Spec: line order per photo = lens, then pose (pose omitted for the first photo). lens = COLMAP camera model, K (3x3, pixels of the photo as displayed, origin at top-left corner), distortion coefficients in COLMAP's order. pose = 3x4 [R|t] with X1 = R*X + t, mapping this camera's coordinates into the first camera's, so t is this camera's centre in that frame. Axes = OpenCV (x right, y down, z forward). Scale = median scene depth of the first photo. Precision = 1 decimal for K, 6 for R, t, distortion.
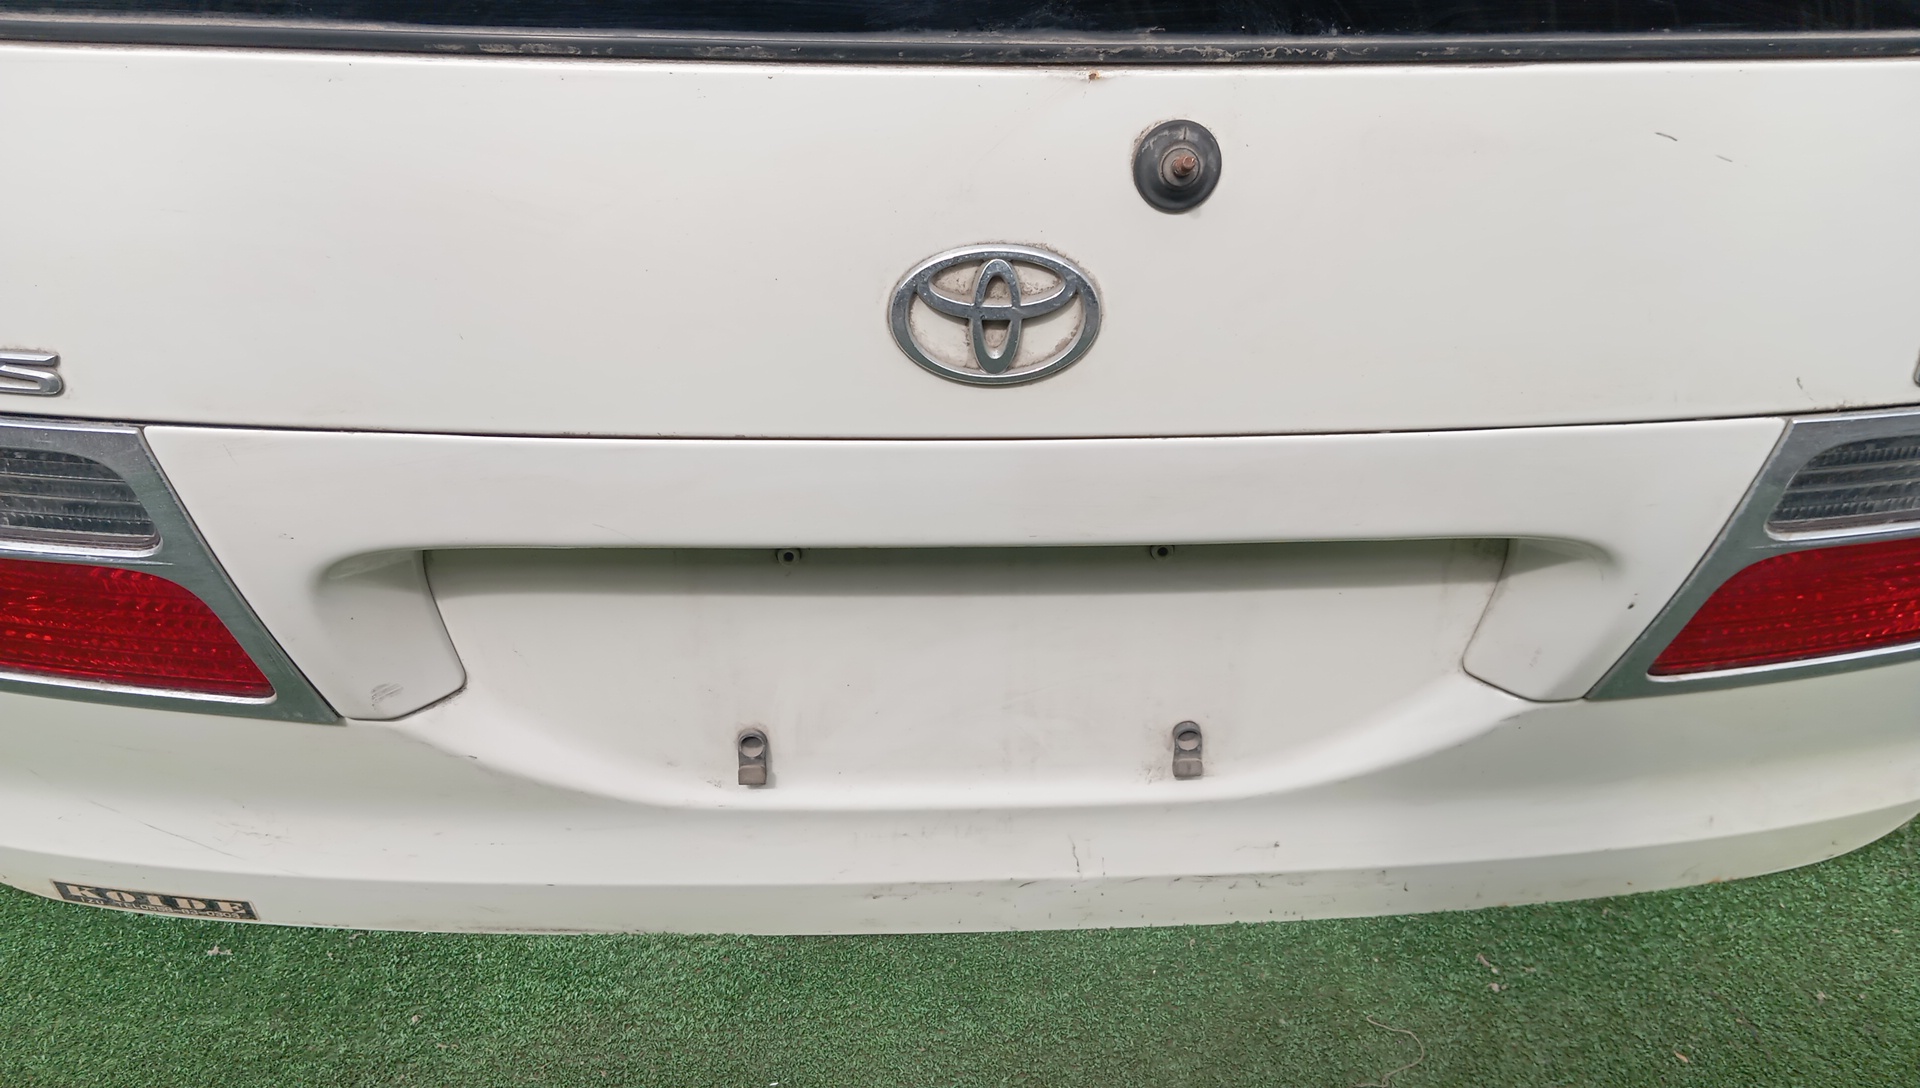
lens RADIAL K [[1553.7, 0, 951.5], [0, 1553.7, 546.3], [0, 0, 1]] dist [0.072274, -0.152985]
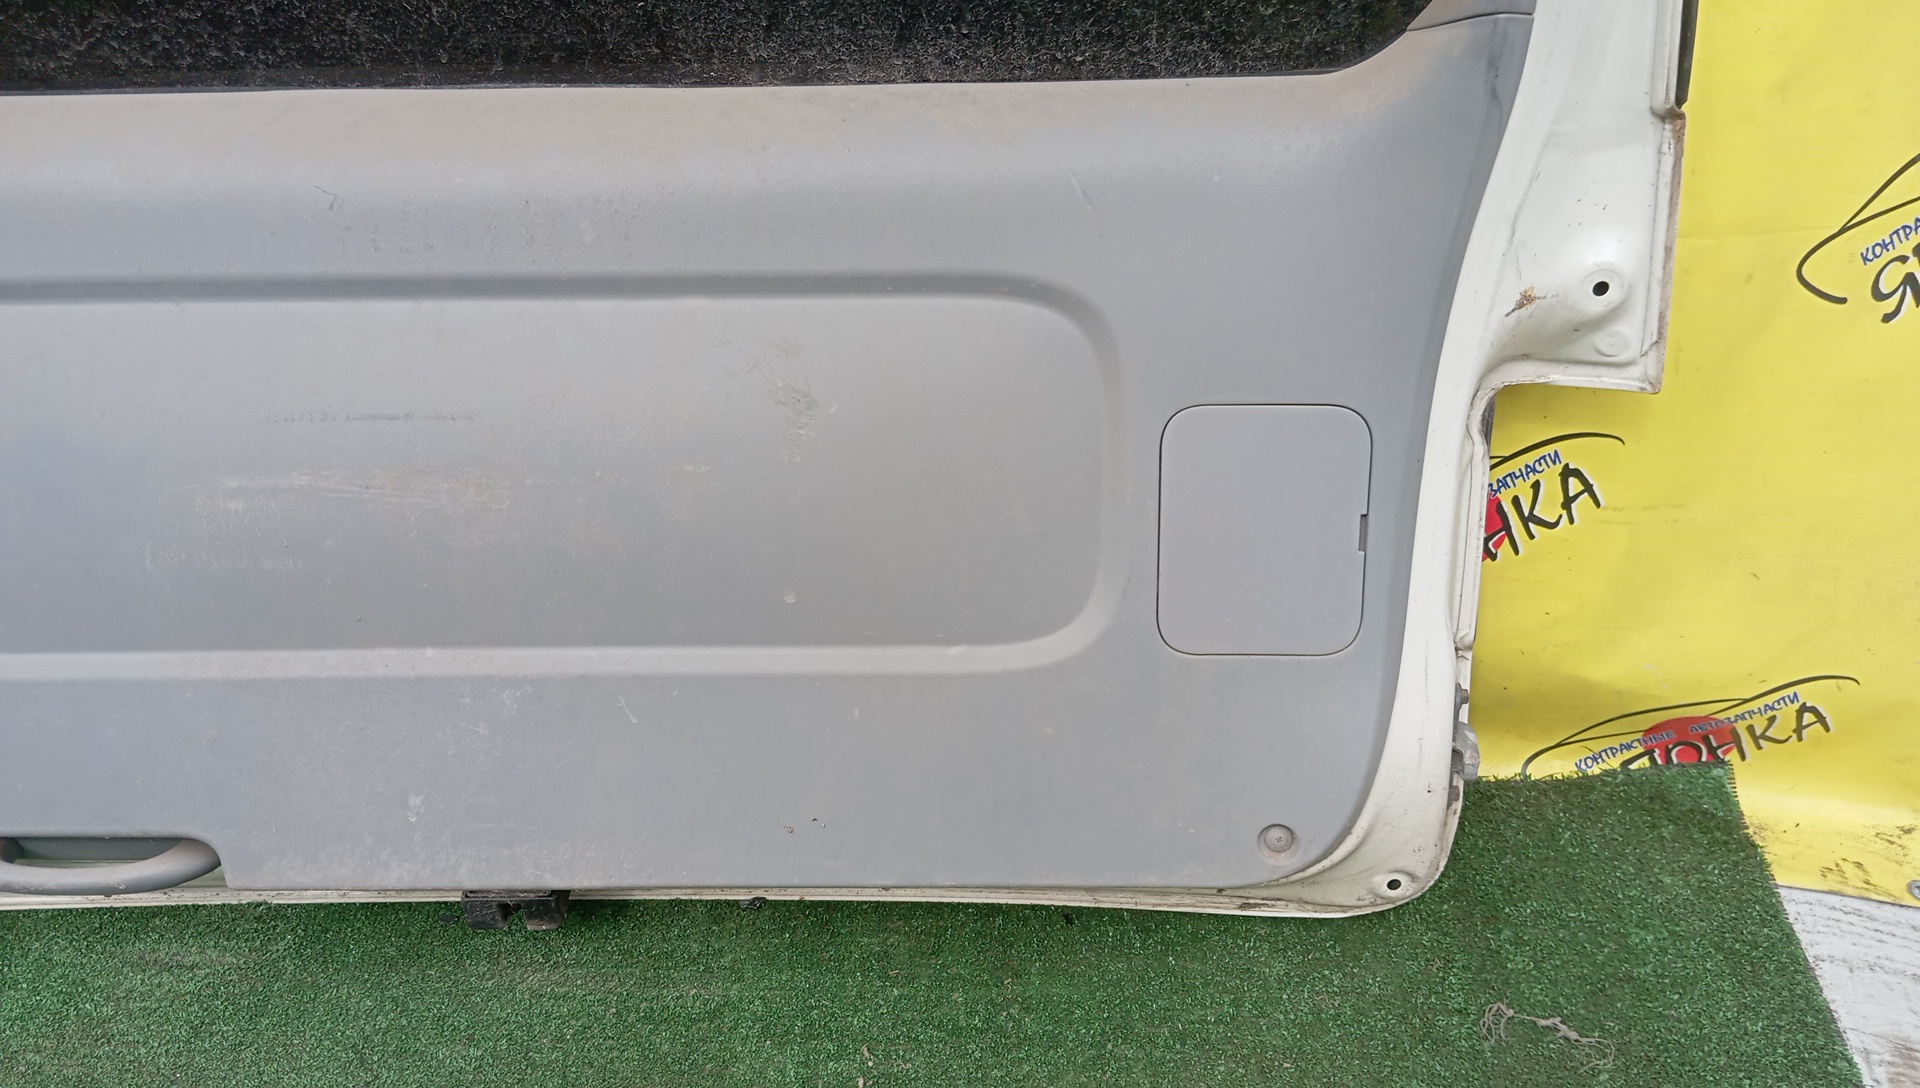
lens RADIAL K [[1553.7, 0, 965.1], [0, 1553.7, 537.2], [0, 0, 1]] dist [0.072274, -0.152985]
pose [[0.990110, 0.059952, -0.126838, 0.597762], [-0.045507, 0.992453, 0.113873, -0.247855], [0.132708, -0.106974, 0.985365, -0.020487]]
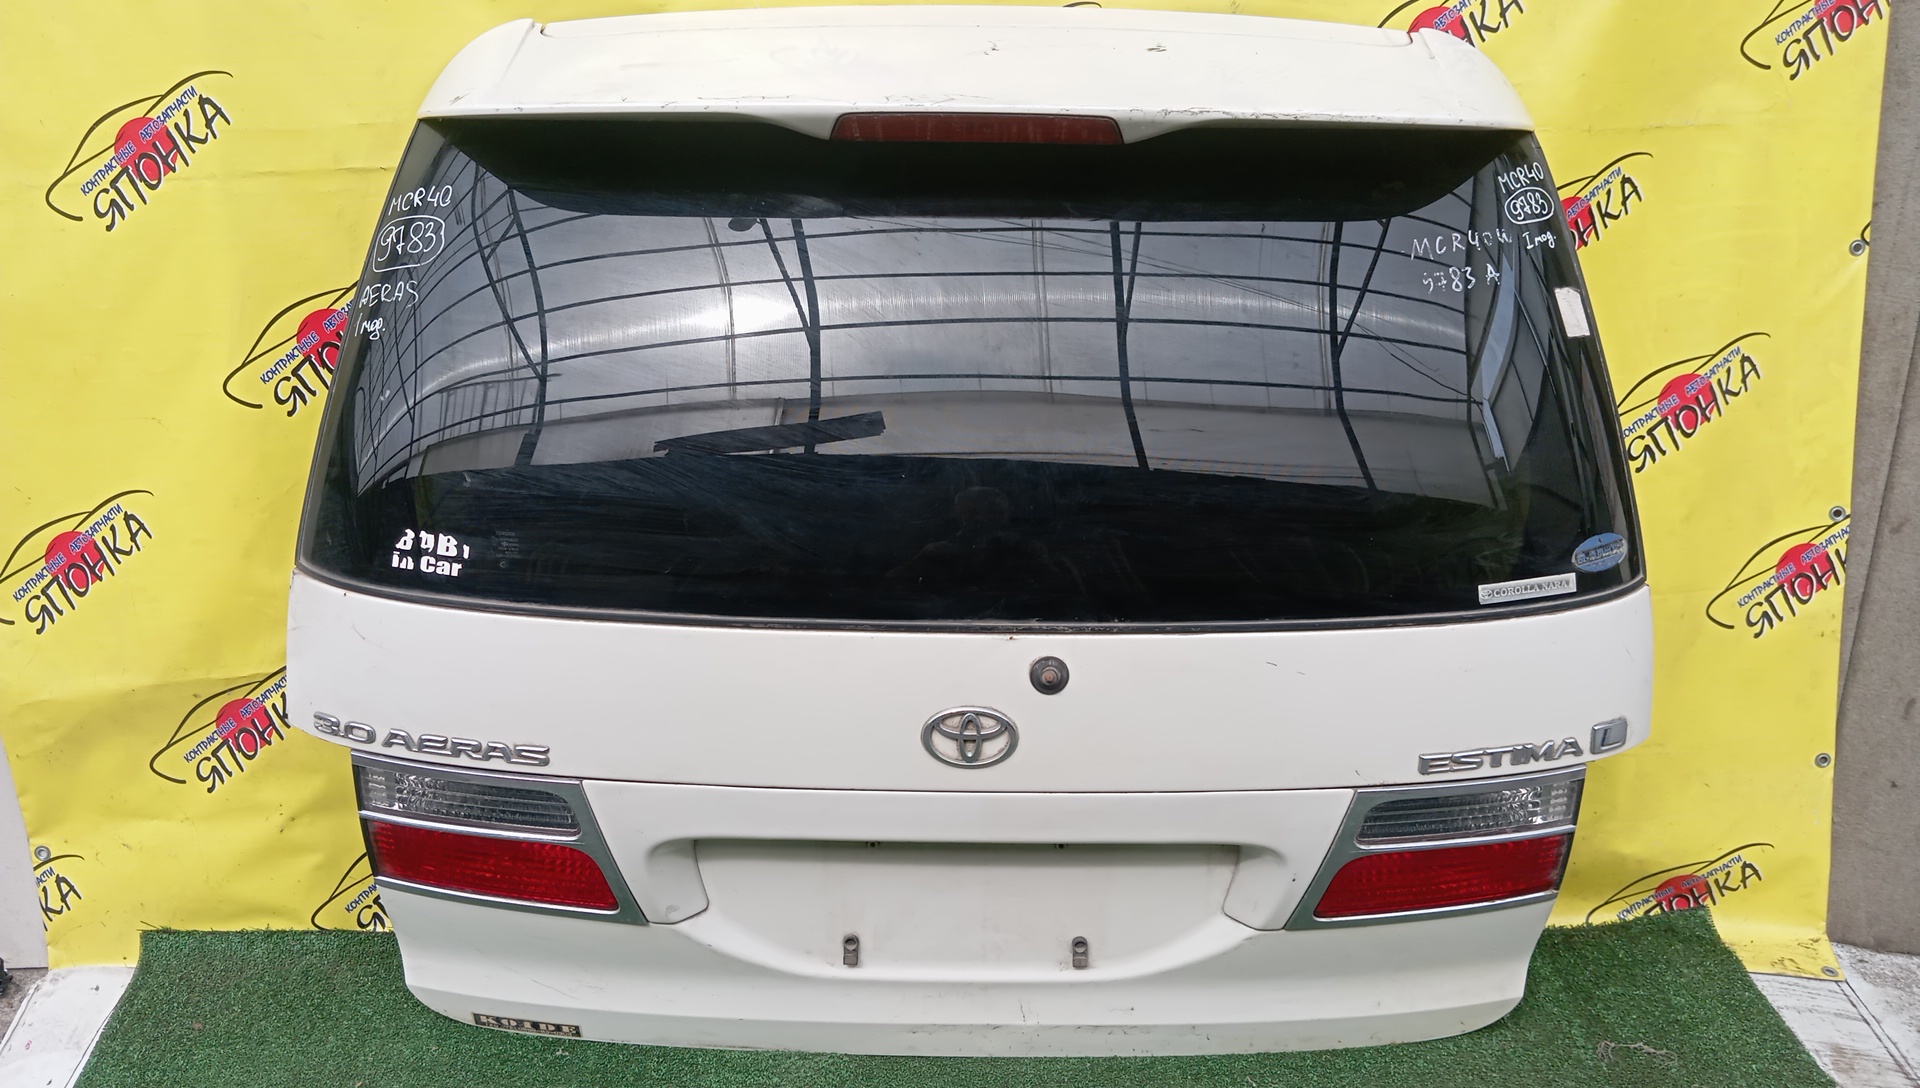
lens RADIAL K [[1553.7, 0, 945.1], [0, 1553.7, 548.4], [0, 0, 1]] dist [0.072274, -0.152985]
pose [[0.998352, 0.011067, -0.056308, 0.096616], [-0.020148, 0.986360, -0.163367, -0.043550], [0.053732, 0.164232, 0.984957, -1.029684]]
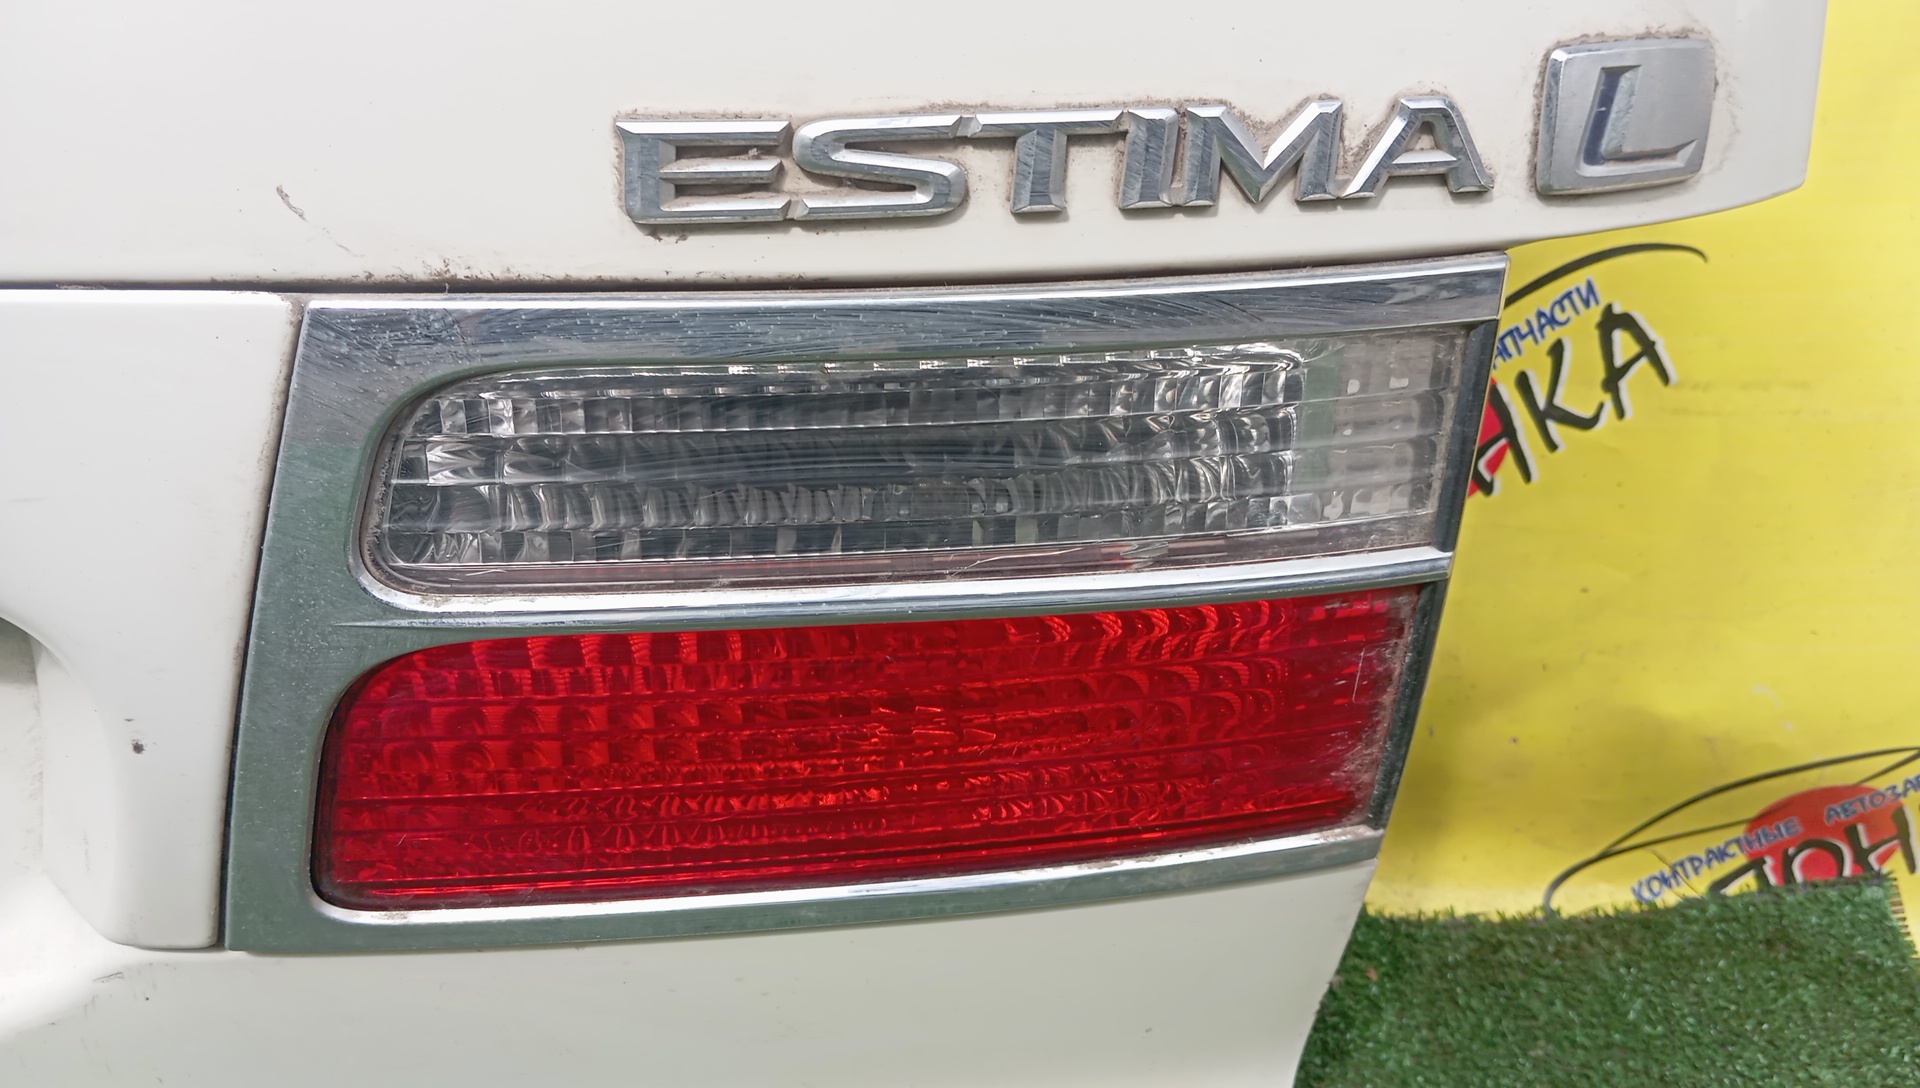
lens RADIAL K [[1553.7, 0, 978.4], [0, 1553.7, 557.6], [0, 0, 1]] dist [0.072274, -0.152985]
pose [[0.996274, 0.050230, -0.070106, 0.681587], [-0.056075, 0.994882, -0.084059, 0.008579], [0.065525, 0.087677, 0.993992, 0.568536]]
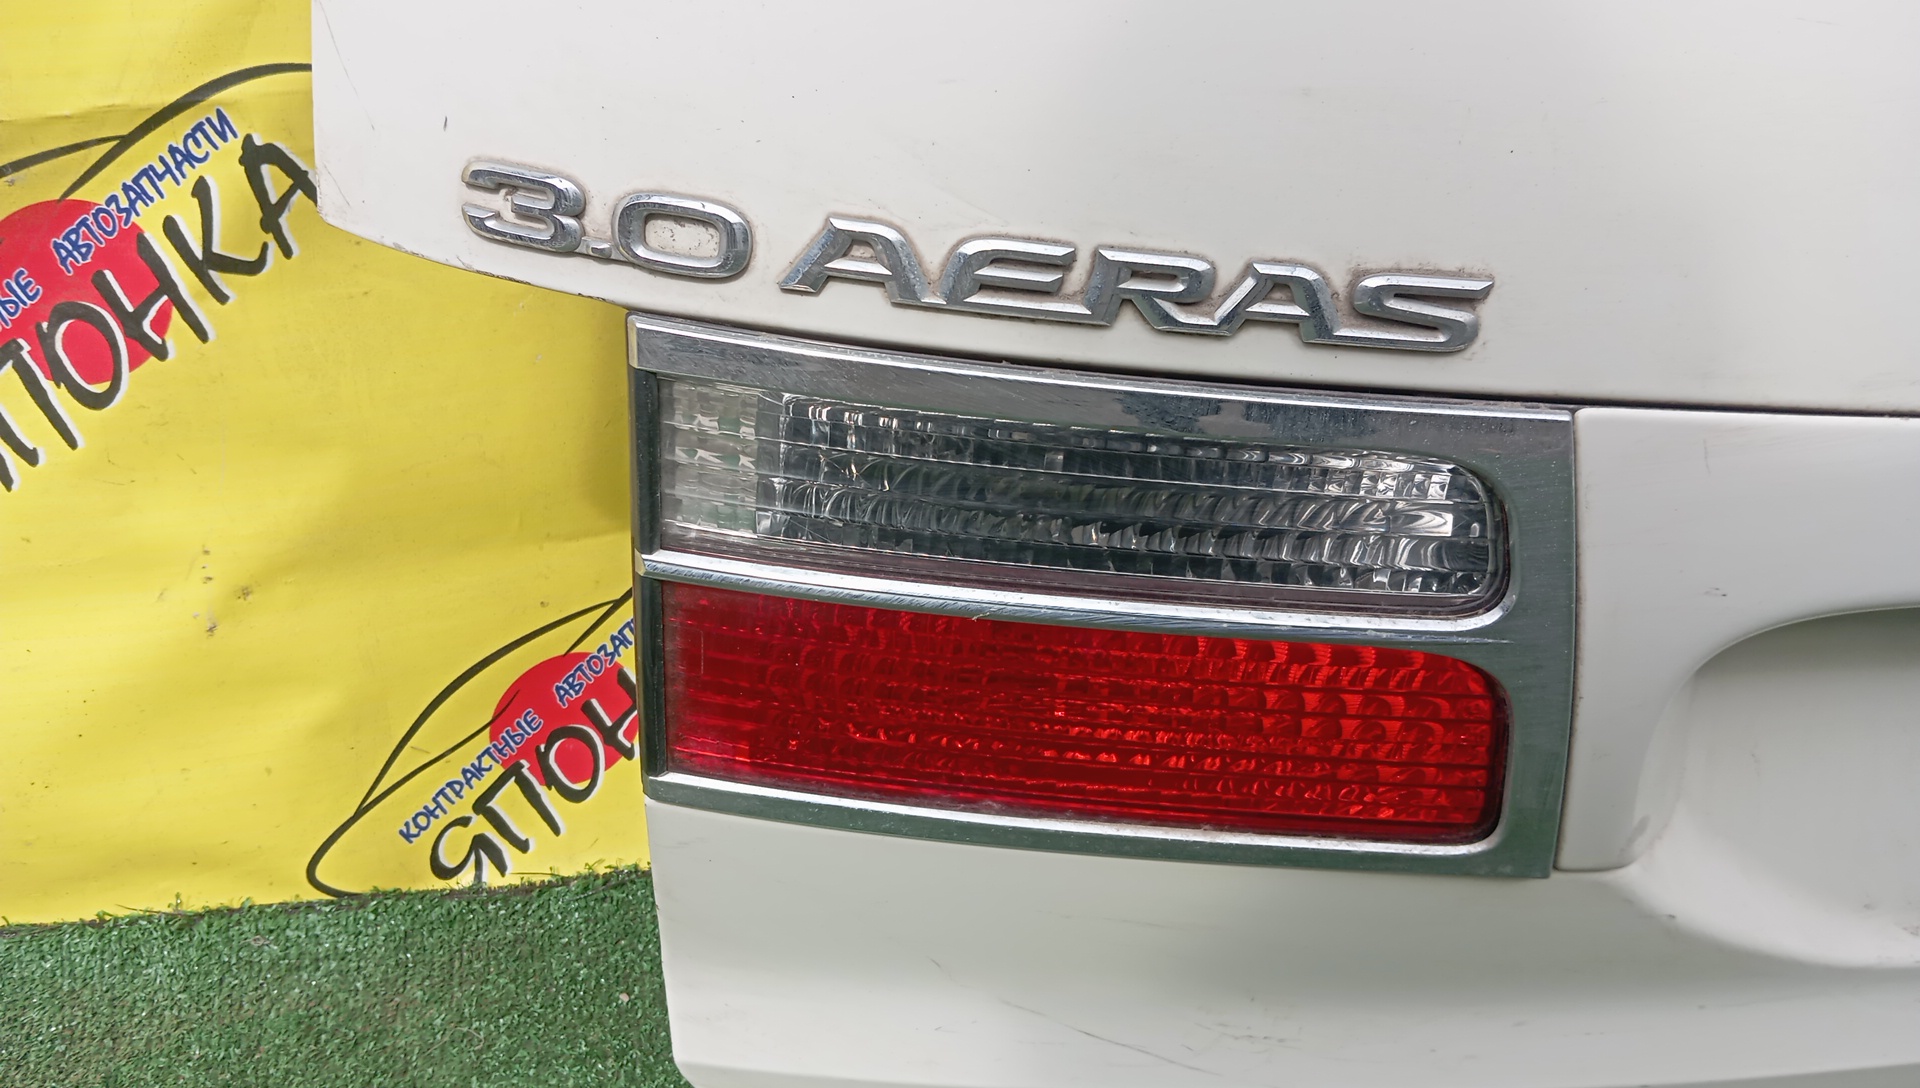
lens RADIAL K [[1553.7, 0, 930.2], [0, 1553.7, 539.9], [0, 0, 1]] dist [0.072274, -0.152985]
pose [[0.991126, -0.014907, 0.132090, -0.724675], [0.015871, 0.999854, -0.006253, -0.024533], [-0.131977, 0.008294, 0.991218, 0.403242]]
